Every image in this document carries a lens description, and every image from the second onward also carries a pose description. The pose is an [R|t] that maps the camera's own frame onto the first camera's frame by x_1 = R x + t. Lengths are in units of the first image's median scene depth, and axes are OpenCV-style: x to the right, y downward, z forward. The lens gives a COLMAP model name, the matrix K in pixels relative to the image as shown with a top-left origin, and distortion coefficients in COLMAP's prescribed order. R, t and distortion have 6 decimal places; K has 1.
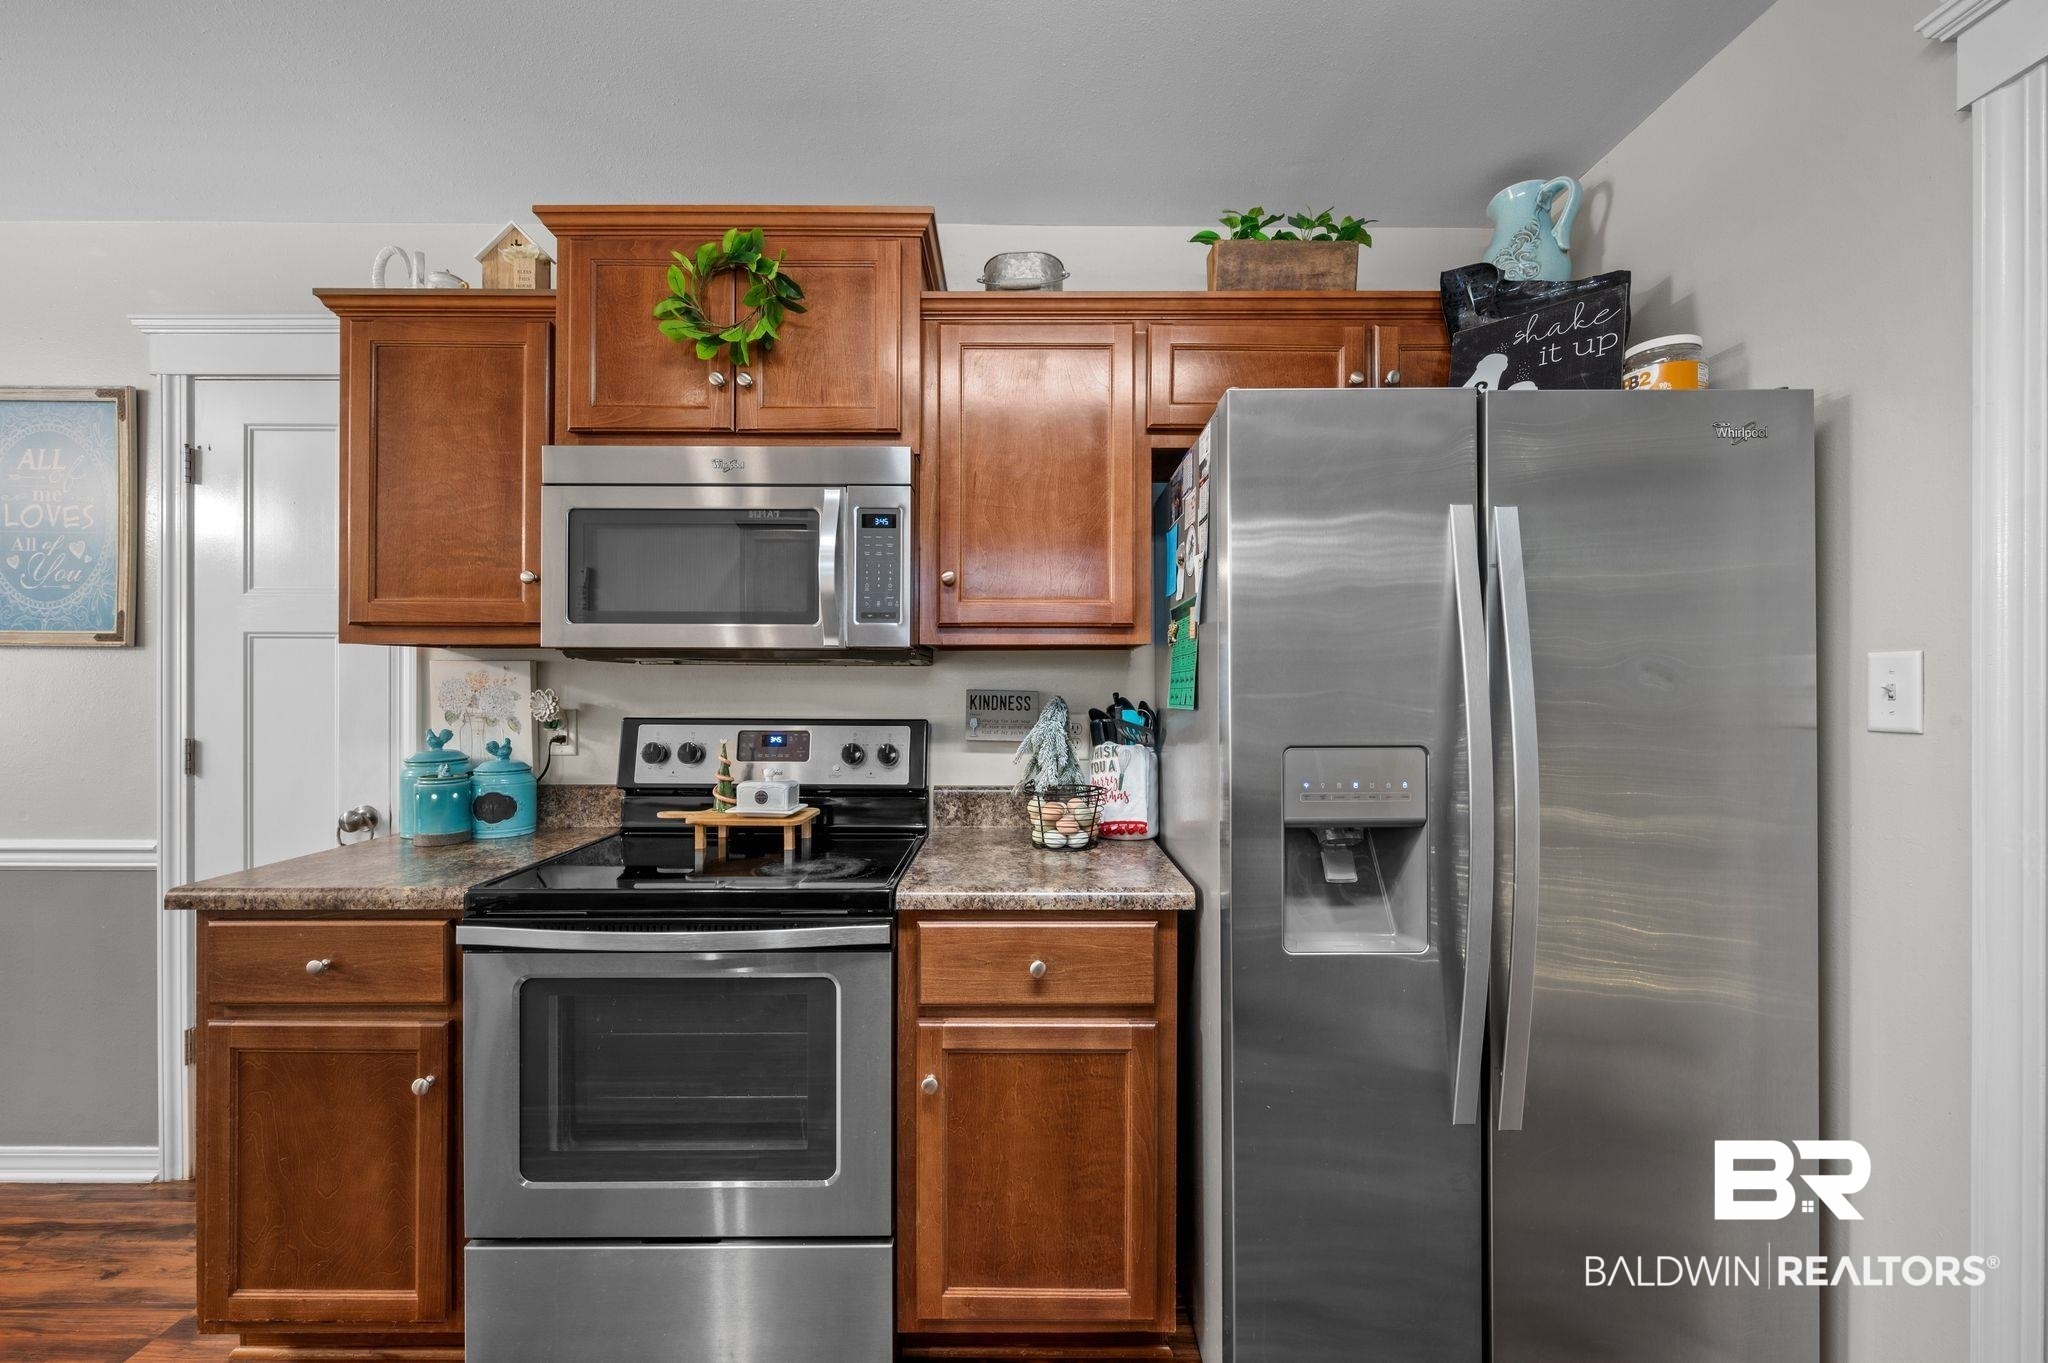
lens RADIAL K [[811.2, 0, 1025.0], [0, 811.2, 684.4], [0, 0, 1]] dist [-0.003095, -0.000446]
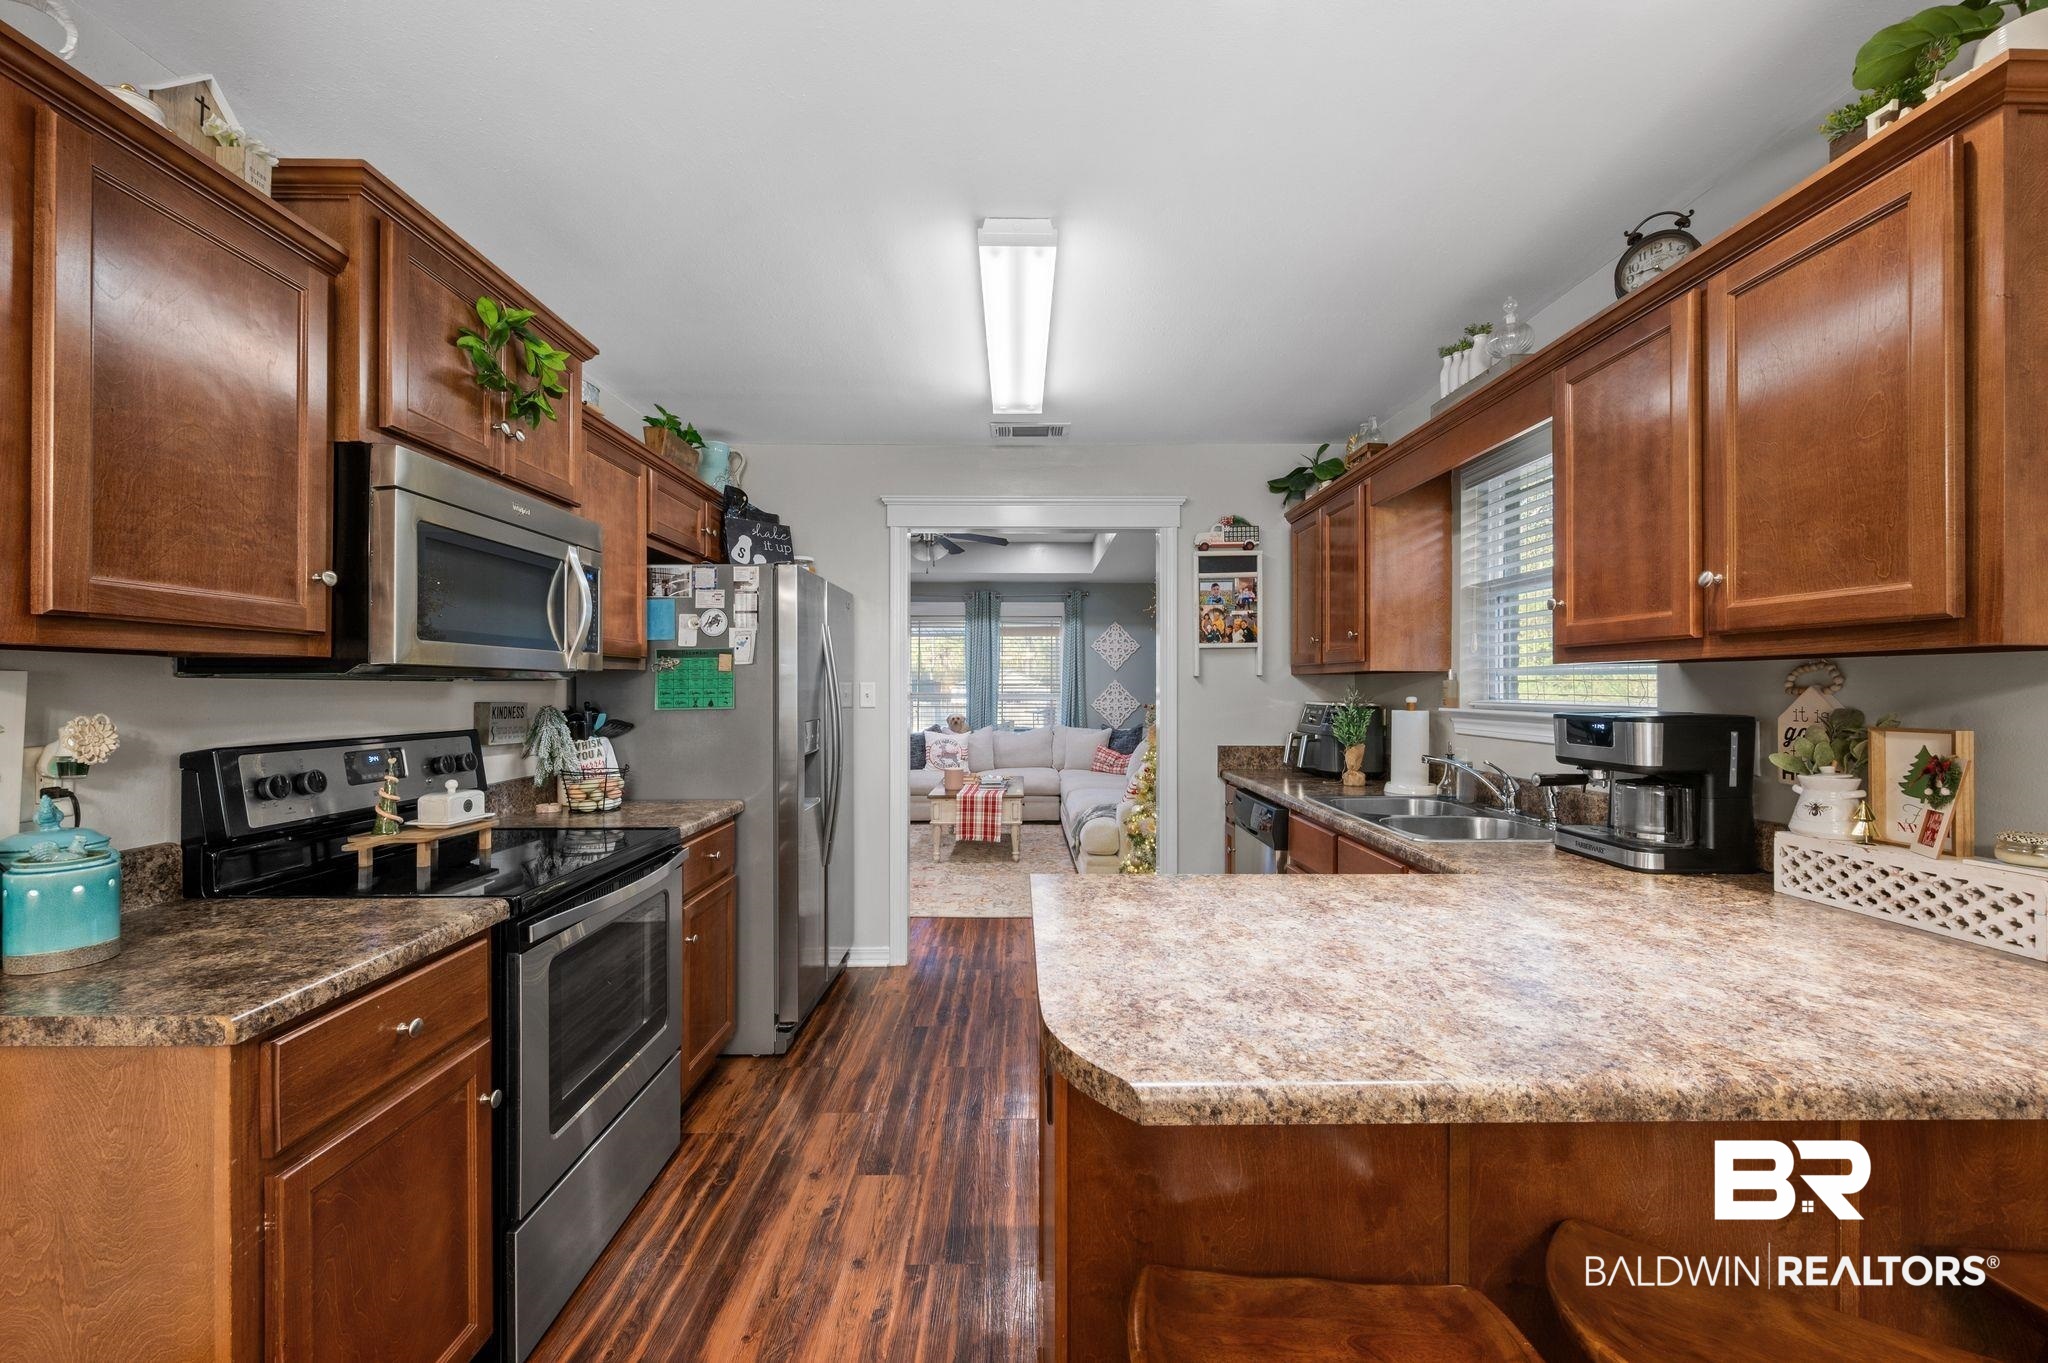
lens RADIAL K [[811.2, 0, 1025.0], [0, 811.2, 684.4], [0, 0, 1]] dist [-0.003095, -0.000446]
pose [[-0.009236, 0.001240, 0.999957, -1.444079], [0.002242, 0.999997, -0.001219, -0.018750], [-0.999955, 0.002231, -0.009239, 0.278354]]
